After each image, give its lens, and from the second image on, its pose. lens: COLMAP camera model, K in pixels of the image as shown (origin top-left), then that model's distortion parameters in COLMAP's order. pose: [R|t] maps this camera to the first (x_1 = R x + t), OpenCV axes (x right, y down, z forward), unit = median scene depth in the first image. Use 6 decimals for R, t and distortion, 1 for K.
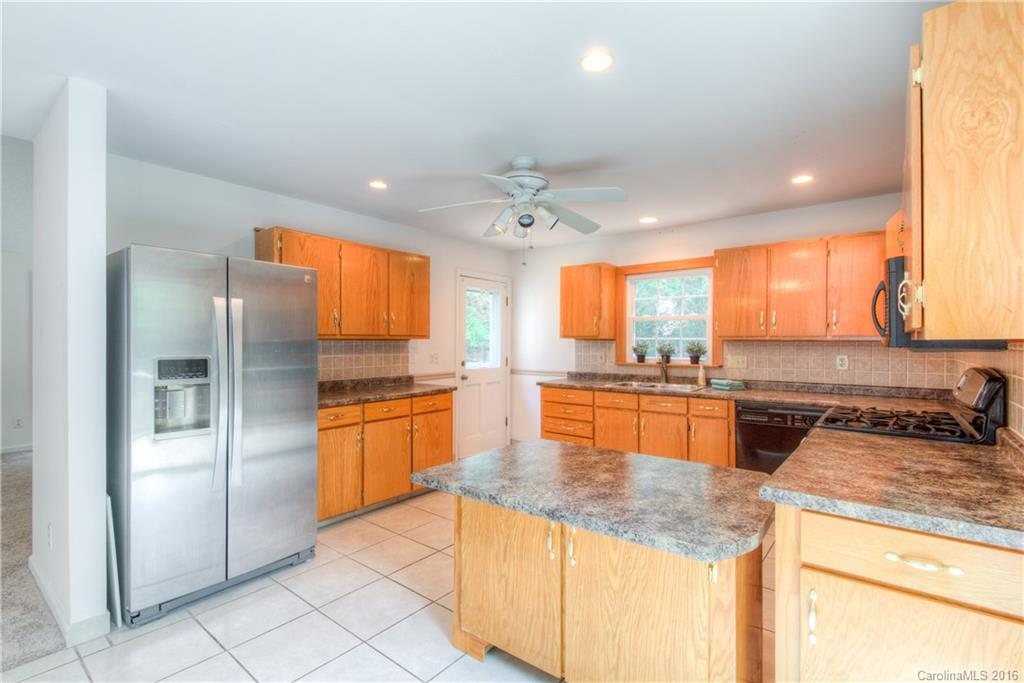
lens RADIAL K [[469.5, 0, 513.3], [0, 469.5, 343.1], [0, 0, 1]] dist [0.014018, -0.008336]
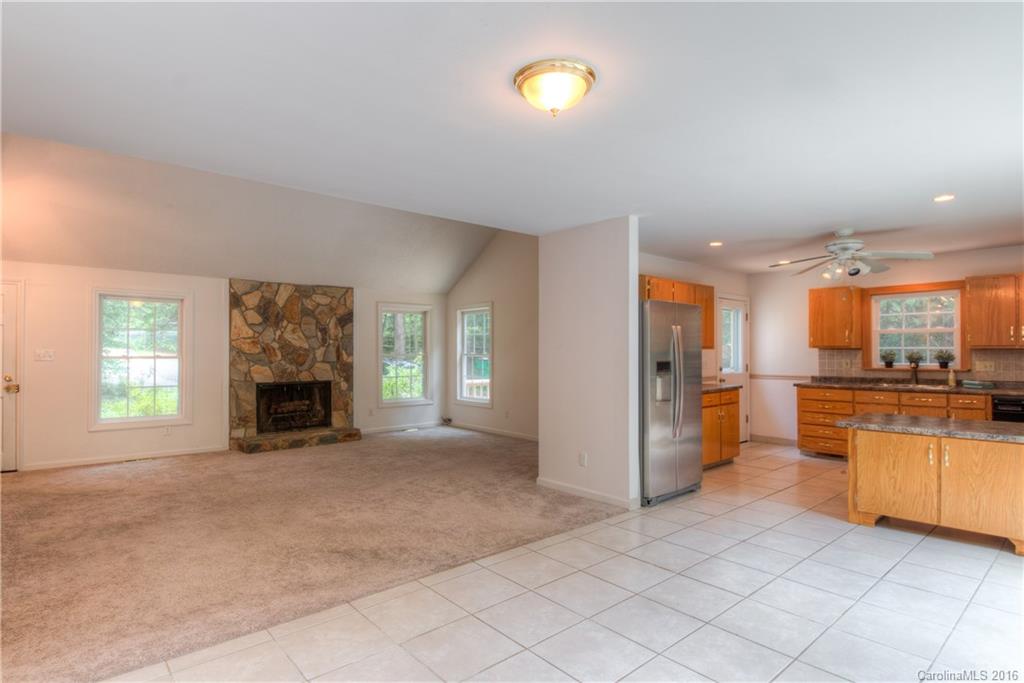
lens RADIAL K [[529.8, 0, 505.3], [0, 529.8, 349.2], [0, 0, 1]] dist [-0.000105, -0.012576]
pose [[0.981465, -0.005330, -0.191566, -0.482614], [0.004055, 0.999967, -0.007049, -0.000786], [0.191597, 0.006141, 0.981454, -0.576356]]
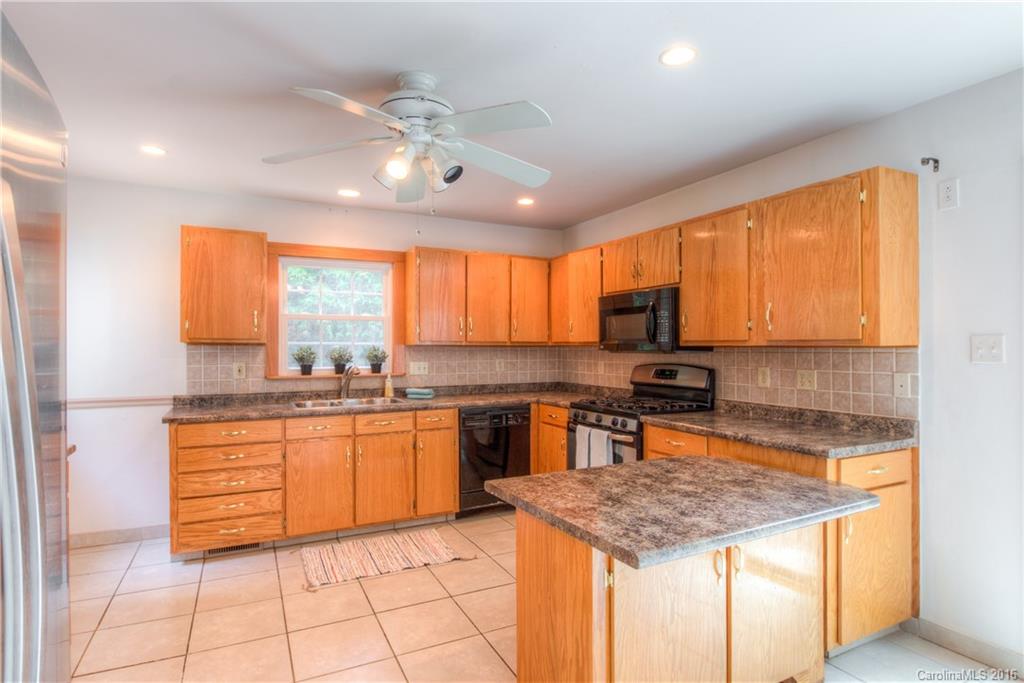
lens RADIAL K [[529.8, 0, 491.5], [0, 529.8, 337.4], [0, 0, 1]] dist [-0.000105, -0.012576]
pose [[0.434694, 0.010215, 0.900520, -0.410229], [0.000794, 0.999931, -0.011726, -0.009593], [-0.900578, 0.005812, 0.434656, 0.397689]]
